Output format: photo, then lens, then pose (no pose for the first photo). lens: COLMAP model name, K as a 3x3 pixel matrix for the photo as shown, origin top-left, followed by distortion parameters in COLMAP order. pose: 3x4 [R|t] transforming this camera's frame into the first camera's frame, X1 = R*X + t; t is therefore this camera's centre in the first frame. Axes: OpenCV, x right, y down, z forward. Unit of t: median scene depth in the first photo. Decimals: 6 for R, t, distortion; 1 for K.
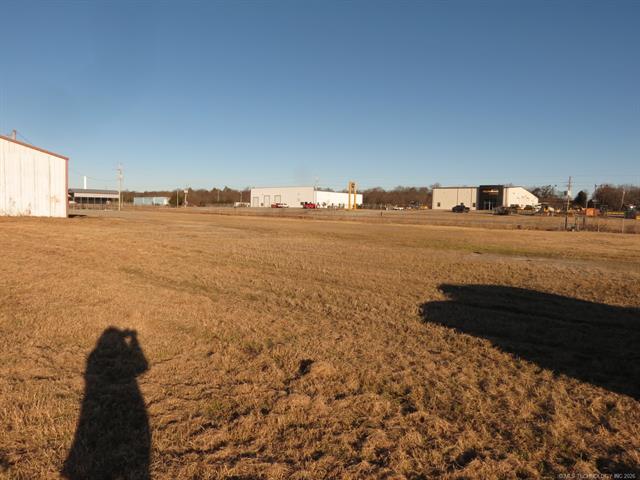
lens RADIAL K [[456.2, 0, 323.5], [0, 456.2, 236.7], [0, 0, 1]] dist [-0.029984, 0.014581]
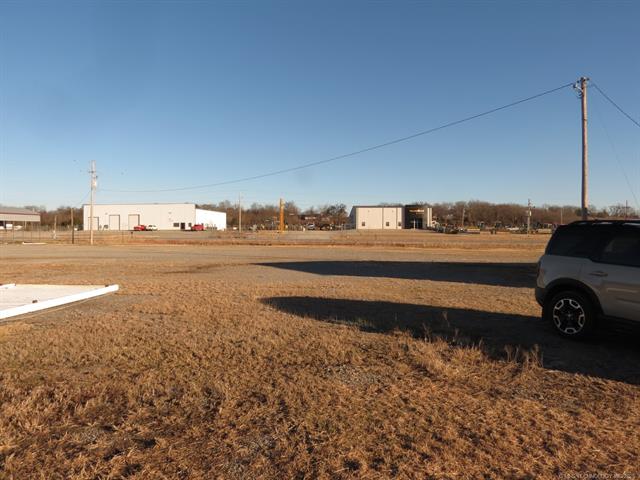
lens RADIAL K [[456.2, 0, 320.5], [0, 456.2, 242.9], [0, 0, 1]] dist [-0.029984, 0.014581]
pose [[0.813991, -0.038102, 0.579626, -0.322170], [0.051428, 0.998655, -0.006575, -0.024244], [-0.578596, 0.035161, 0.814856, 0.221626]]
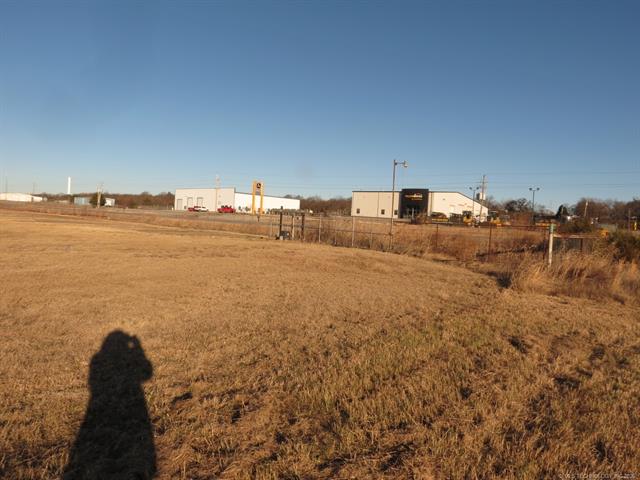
lens RADIAL K [[456.2, 0, 329.5], [0, 456.2, 228.5], [0, 0, 1]] dist [-0.029984, 0.014581]
pose [[0.999493, 0.030895, -0.007676, 0.174989], [-0.031193, 0.998618, -0.042306, -0.001712], [0.006358, 0.042524, 0.999075, 0.142843]]
